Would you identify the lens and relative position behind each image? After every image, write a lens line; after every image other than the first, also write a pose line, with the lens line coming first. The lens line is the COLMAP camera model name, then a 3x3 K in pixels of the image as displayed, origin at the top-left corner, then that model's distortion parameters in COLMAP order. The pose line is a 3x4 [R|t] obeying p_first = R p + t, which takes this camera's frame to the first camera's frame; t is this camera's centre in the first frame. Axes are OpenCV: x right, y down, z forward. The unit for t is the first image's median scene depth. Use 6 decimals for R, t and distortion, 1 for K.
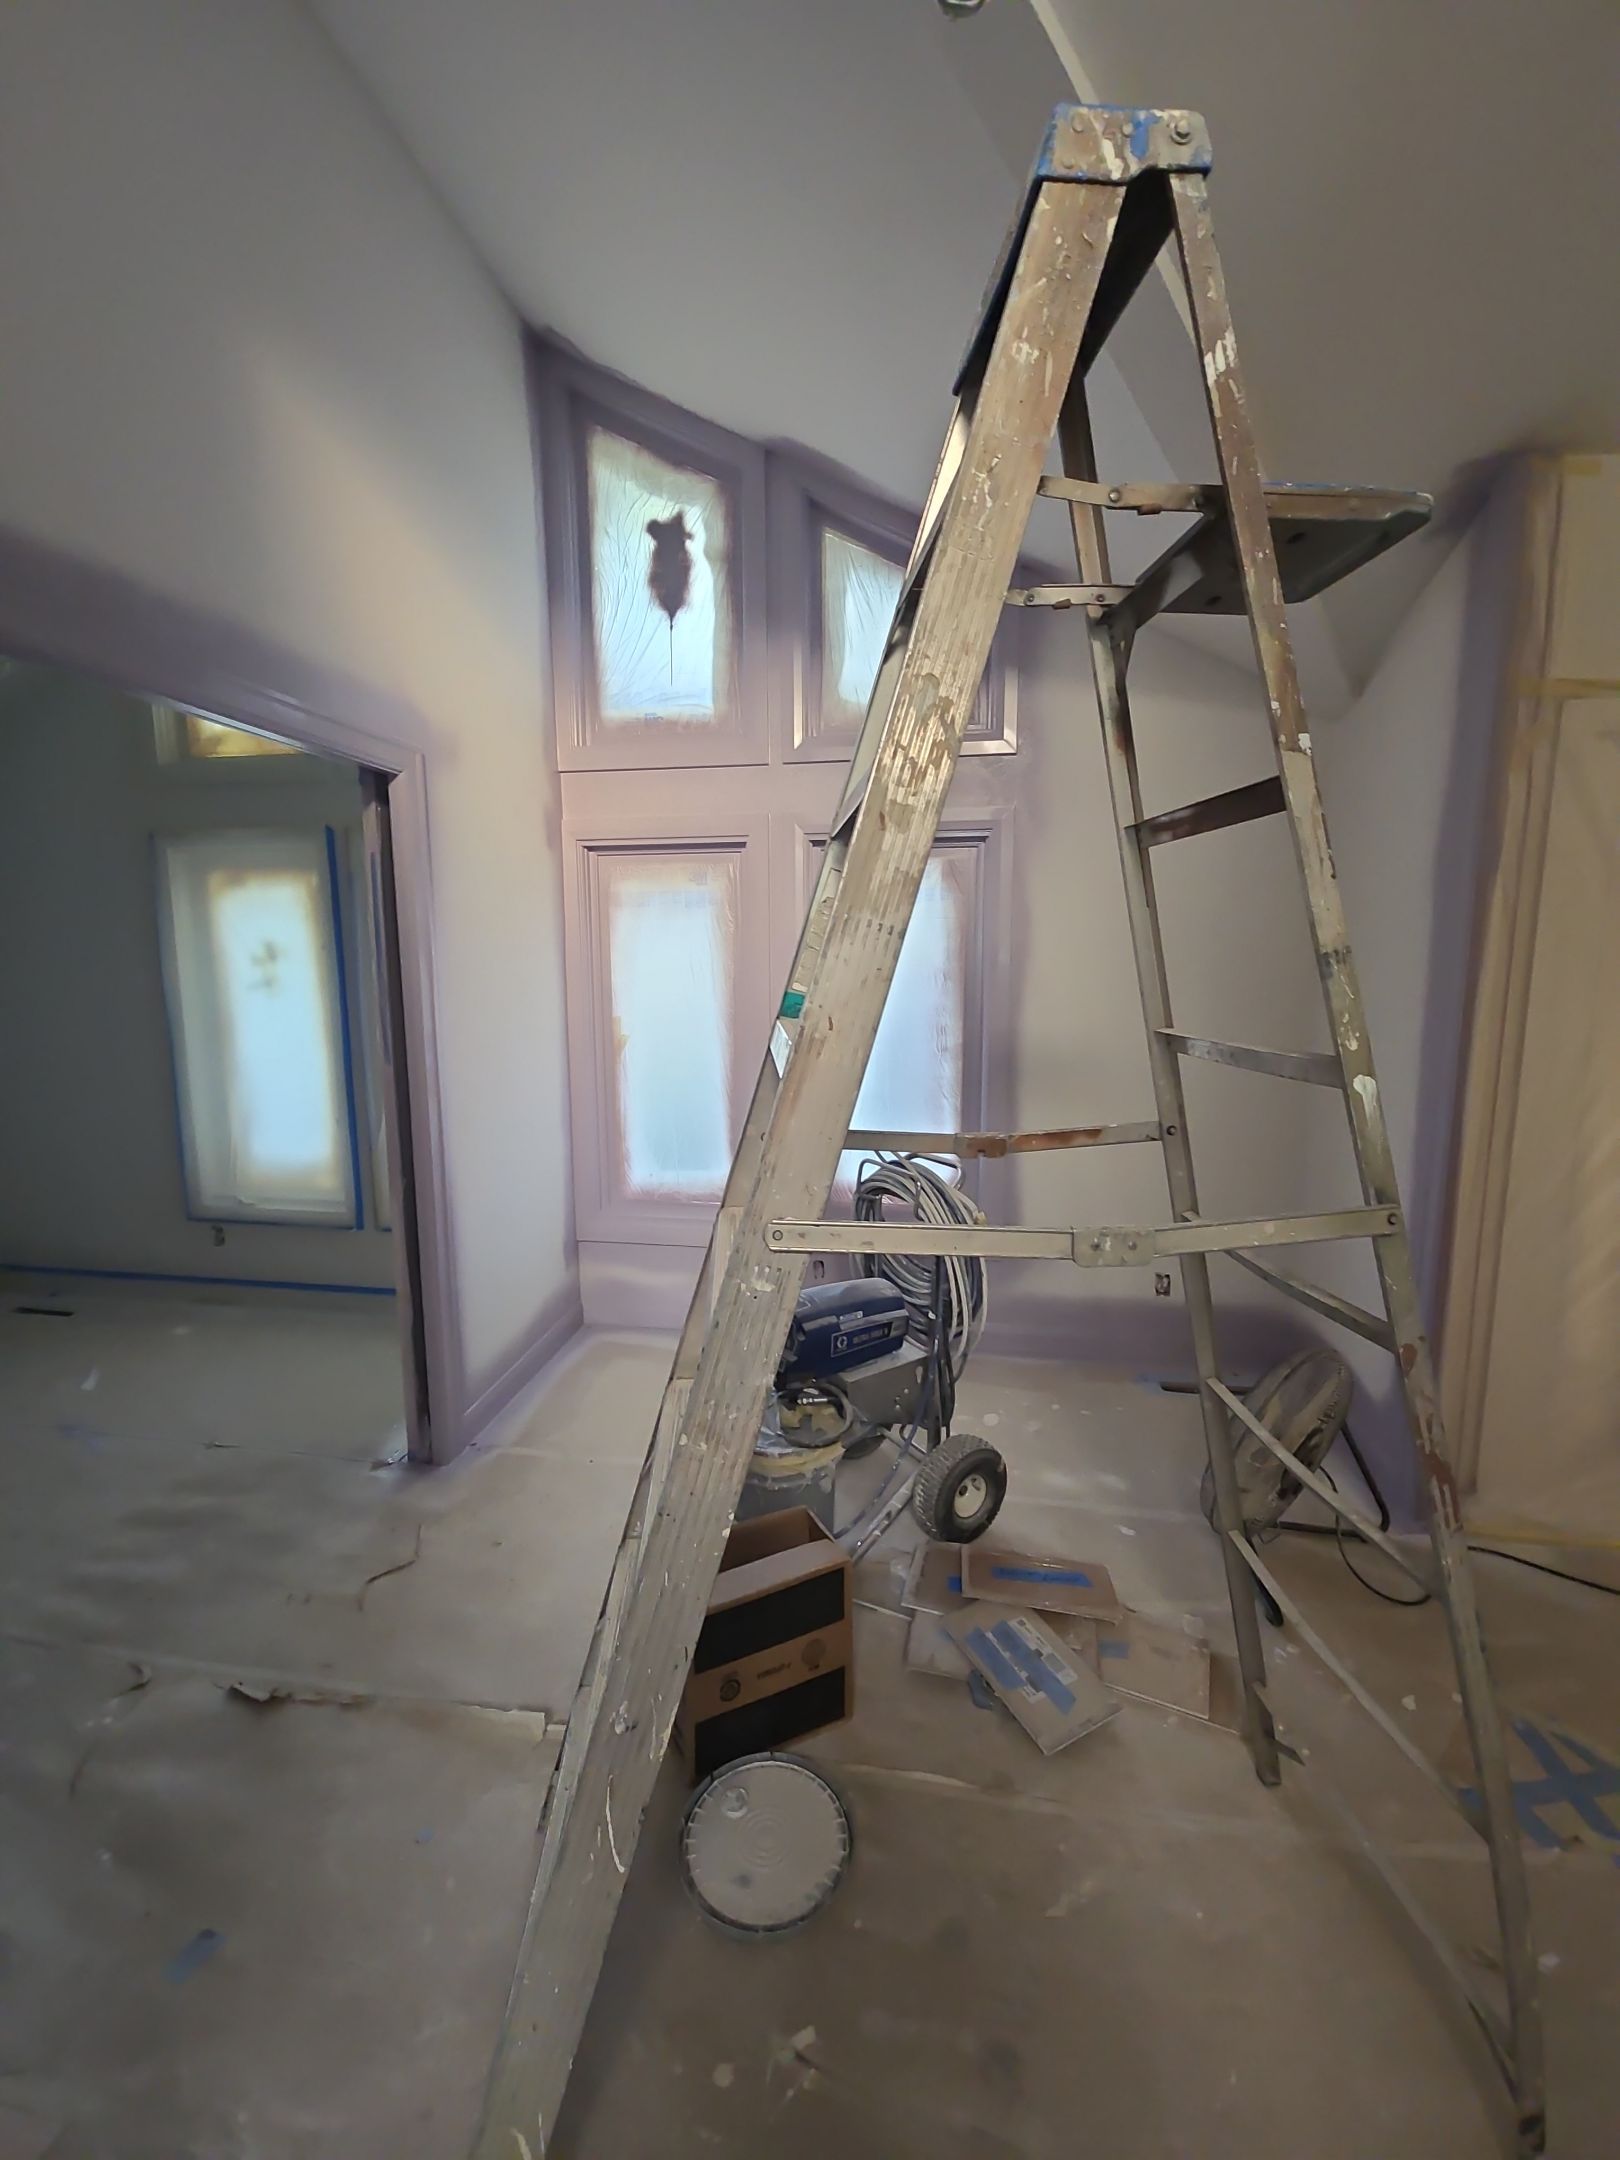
lens RADIAL K [[873.8, 0, 803.4], [0, 873.8, 1080.0], [0, 0, 1]] dist [0.001605, -0.000169]
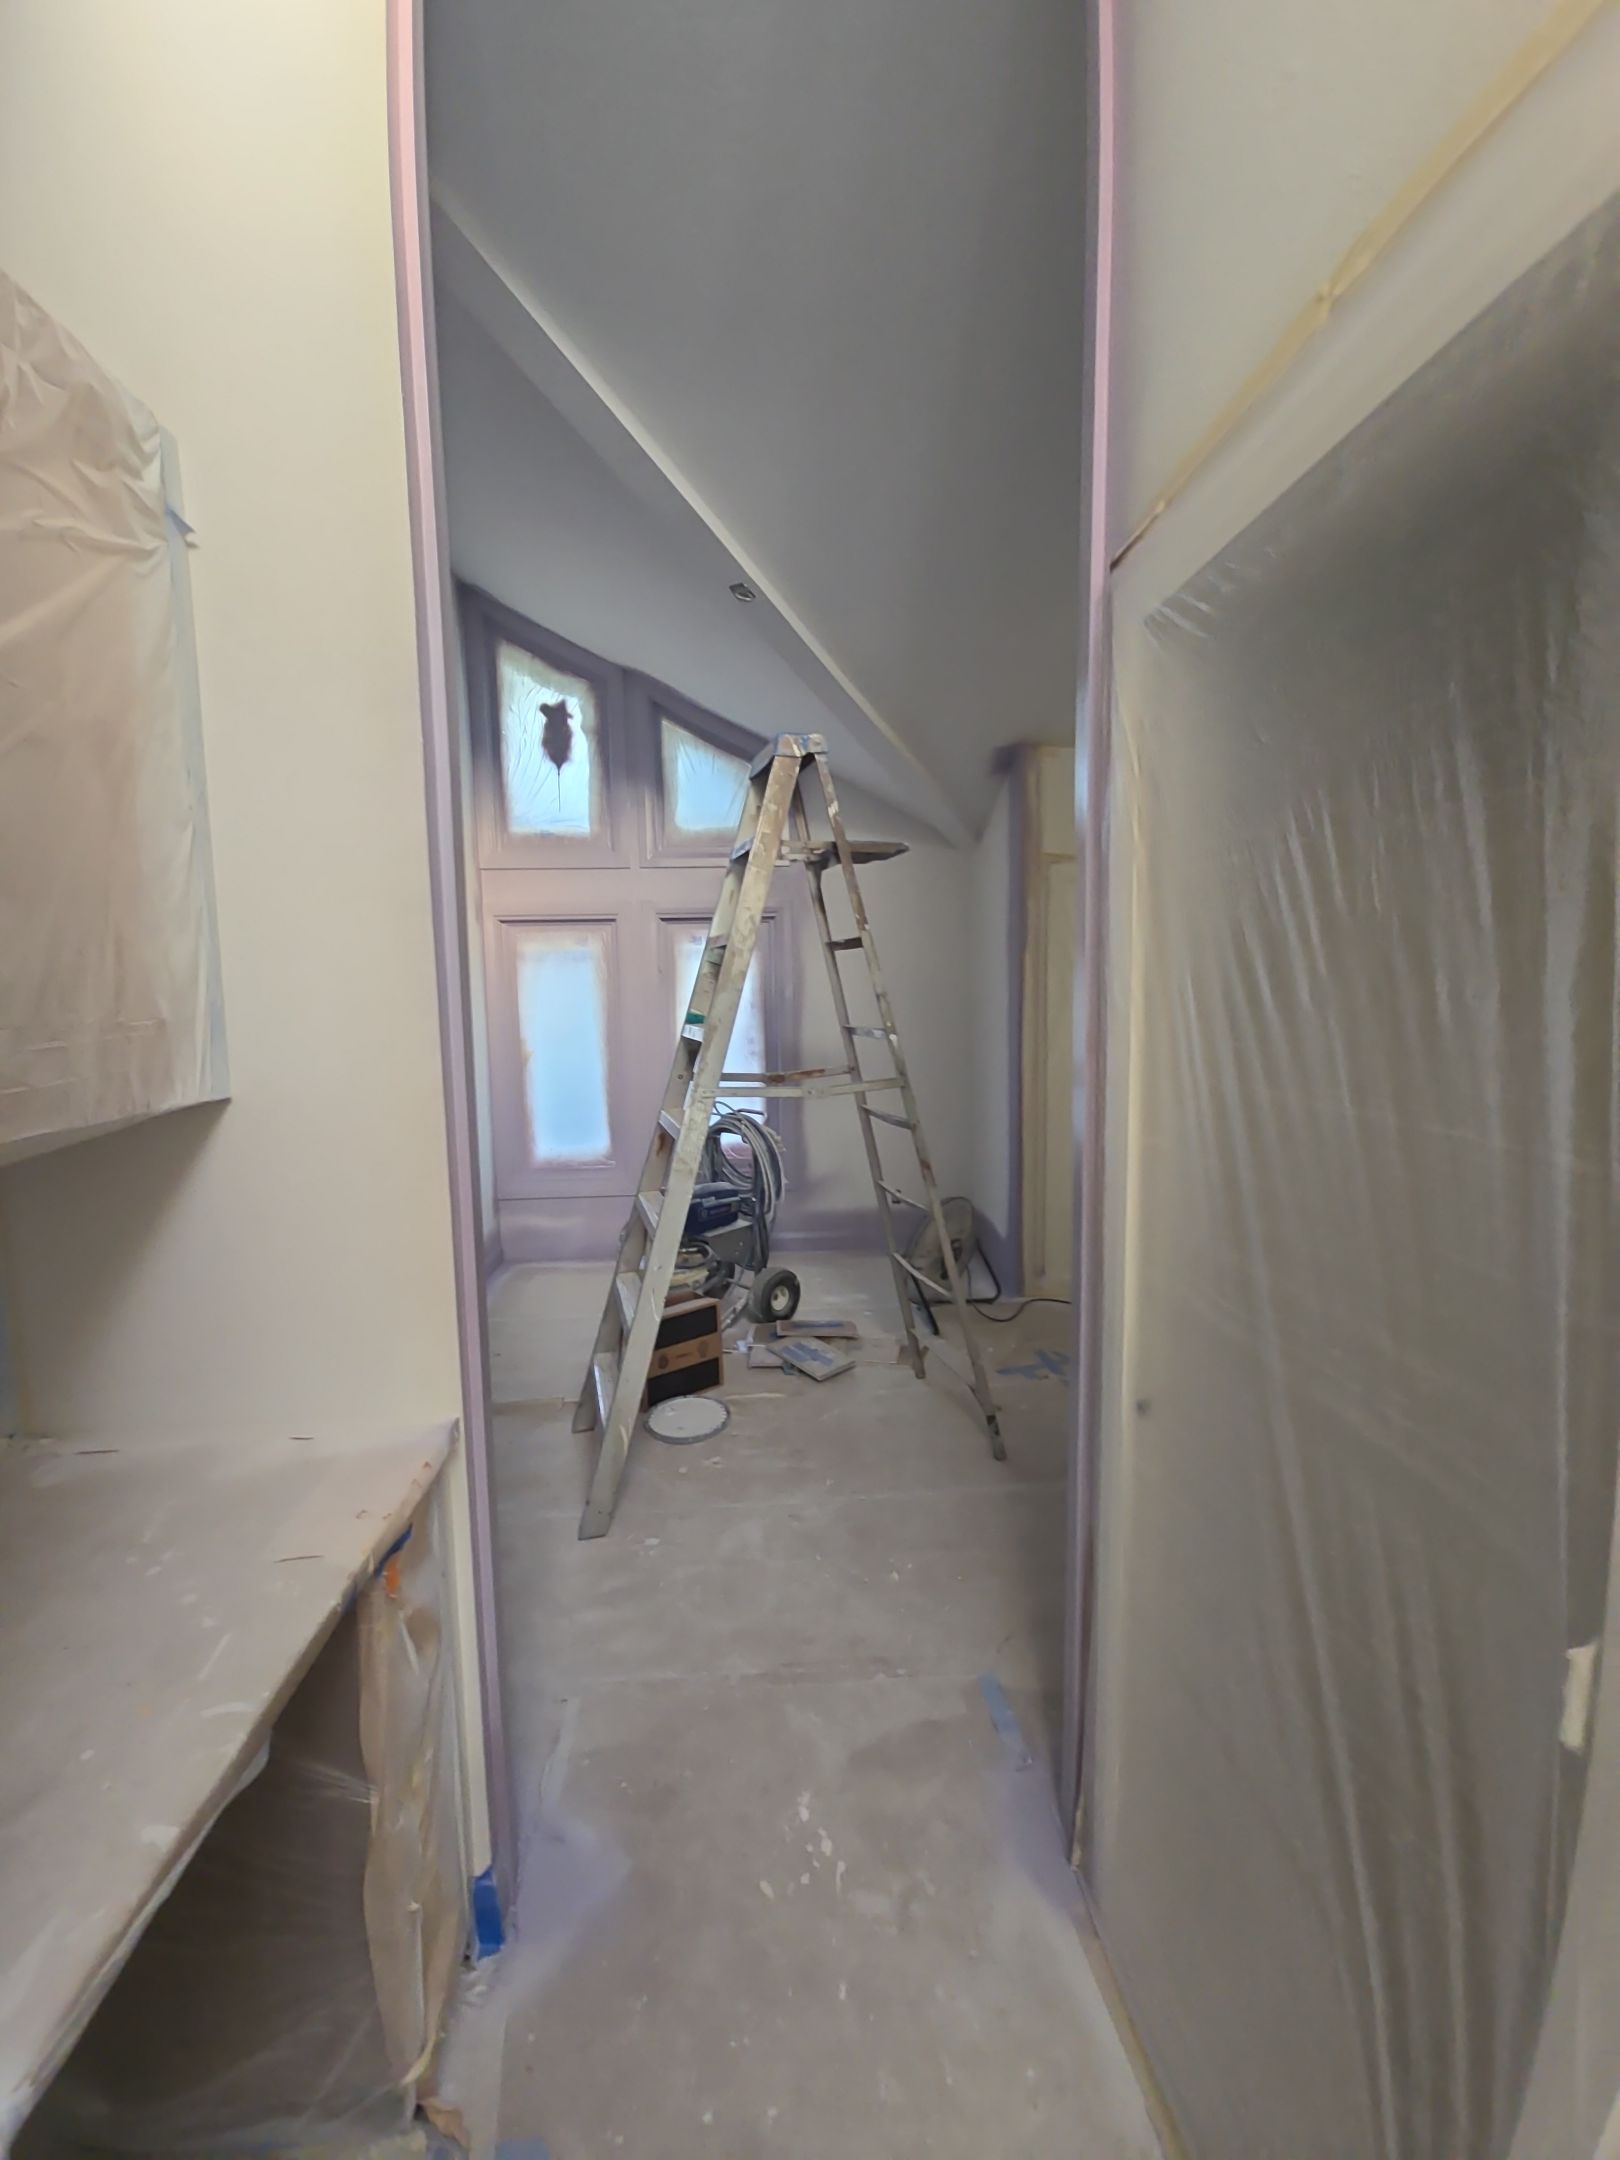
lens RADIAL K [[873.8, 0, 803.4], [0, 873.8, 1080.0], [0, 0, 1]] dist [0.001605, -0.000169]
pose [[0.974673, -0.038200, 0.220350, -0.118161], [0.045739, 0.998526, -0.029211, 0.078826], [-0.218910, 0.038549, 0.974983, -0.654574]]
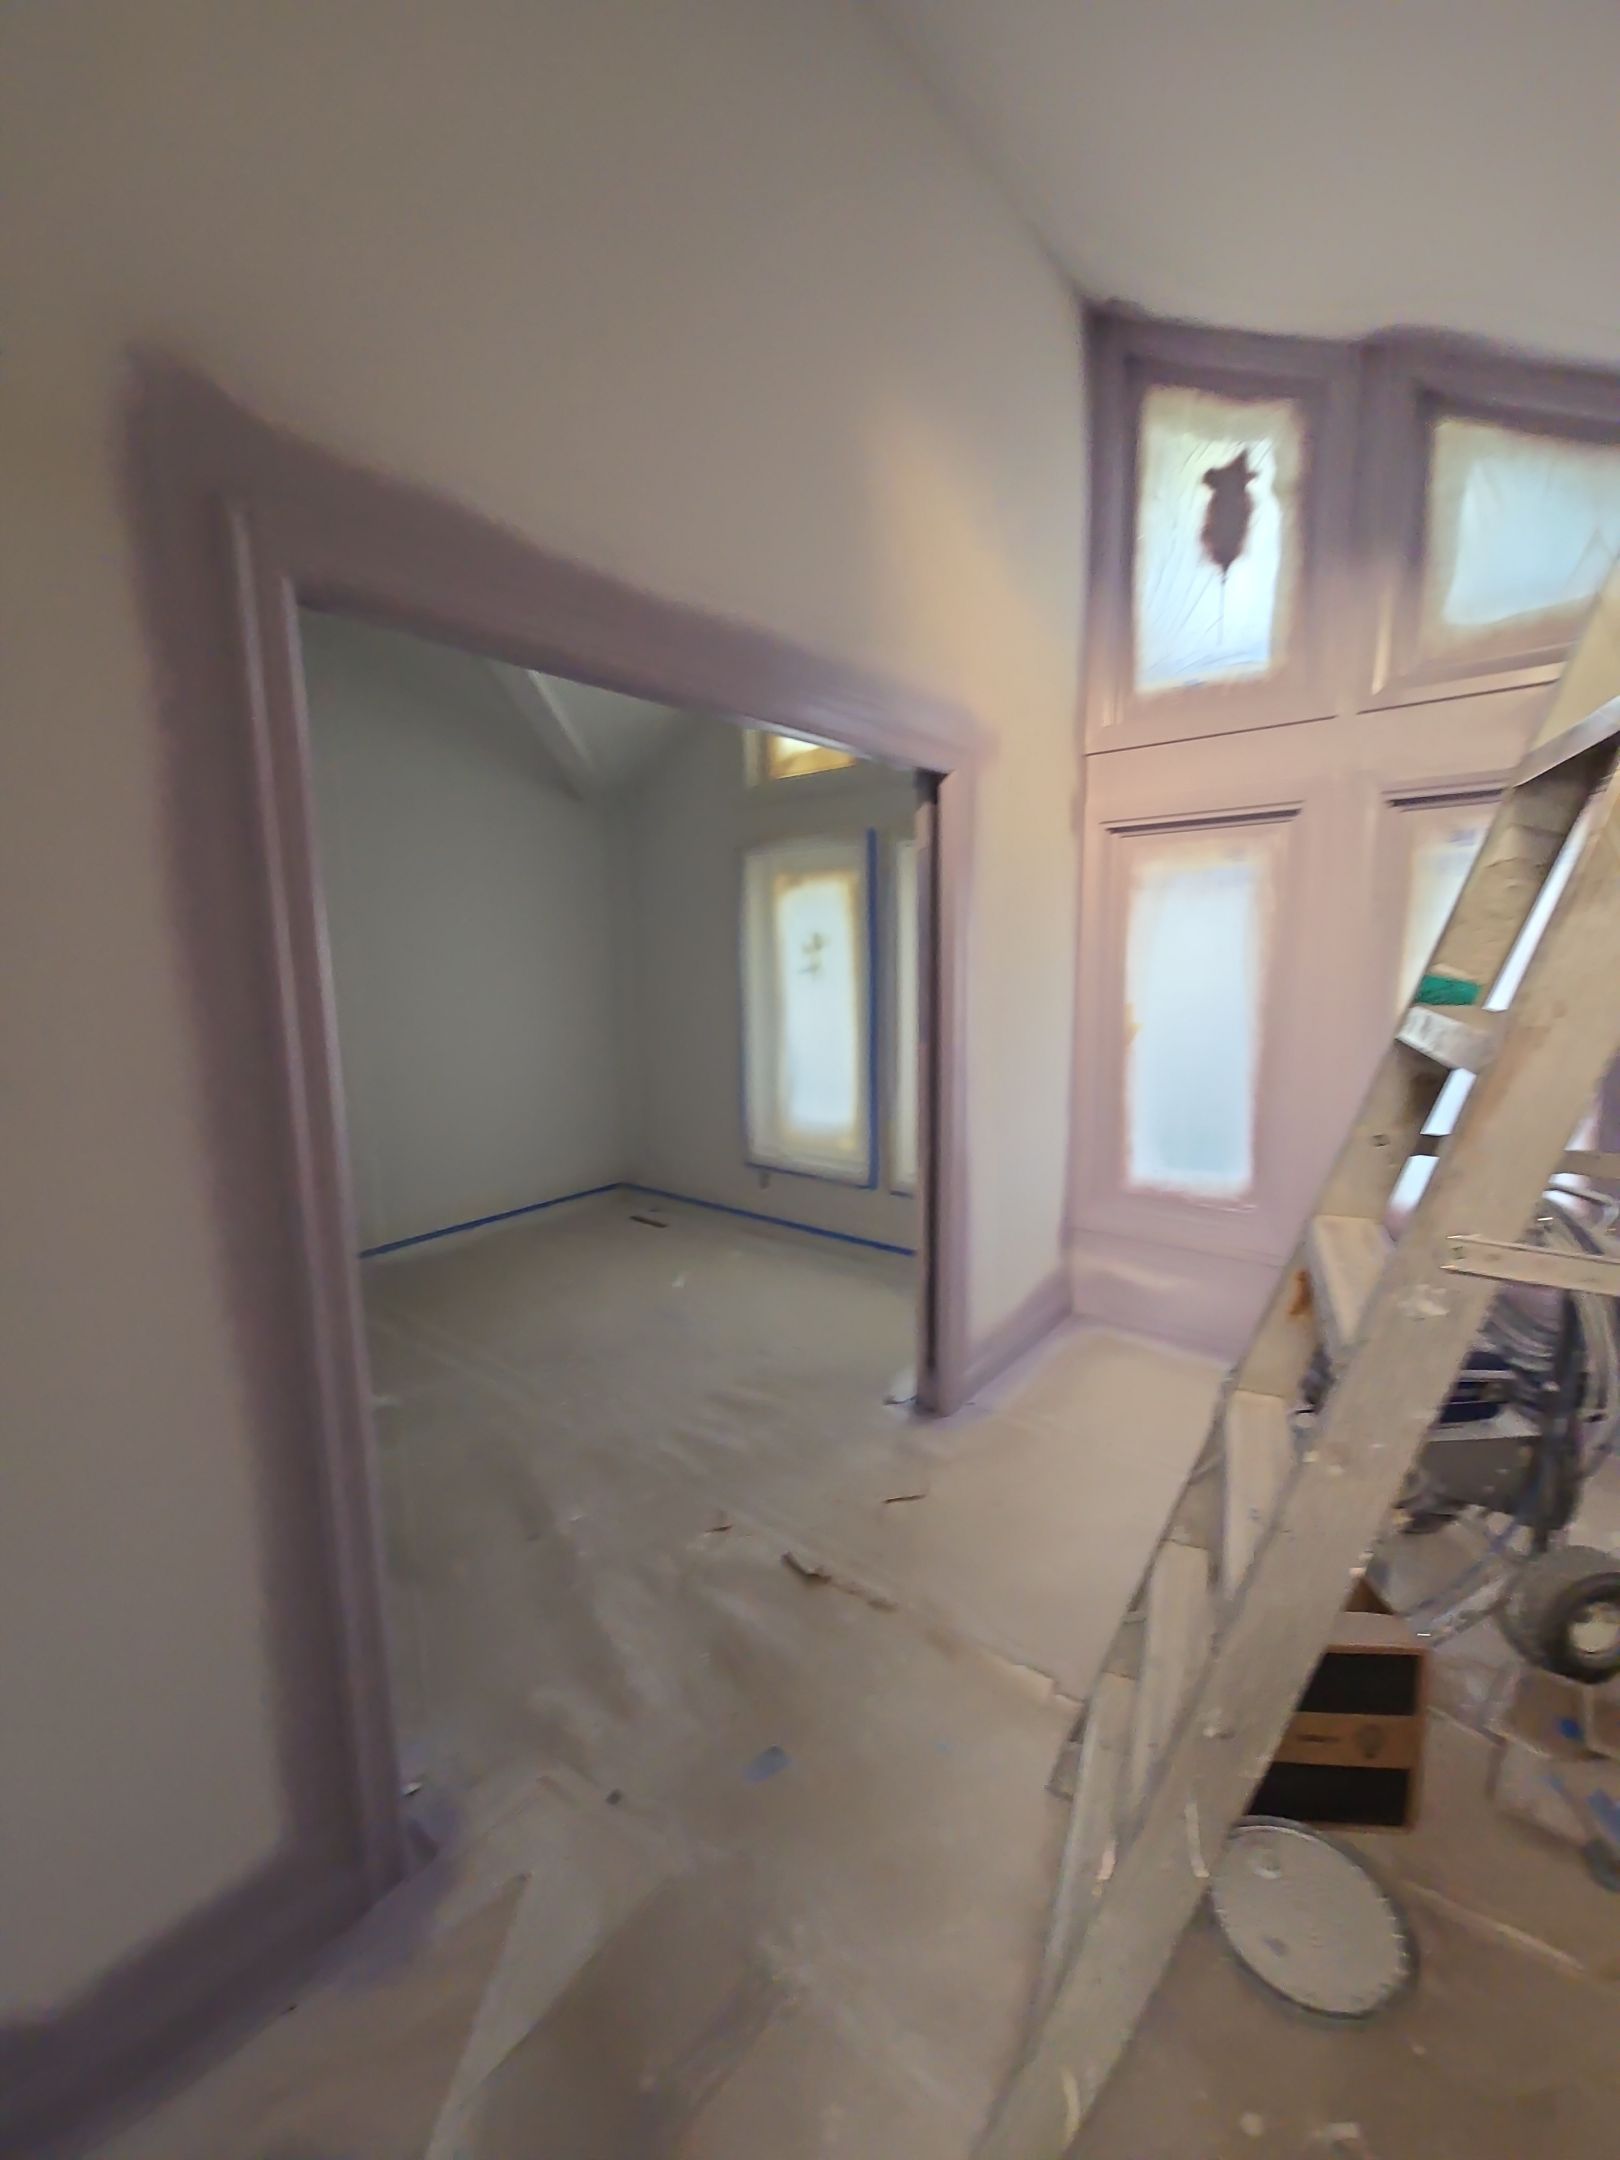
lens RADIAL K [[873.8, 0, 803.4], [0, 873.8, 1080.0], [0, 0, 1]] dist [0.001605, -0.000169]
pose [[0.866830, 0.063381, -0.494558, -0.058092], [-0.056679, 0.997984, 0.028554, 0.006530], [0.495371, 0.003279, 0.868675, -0.023336]]
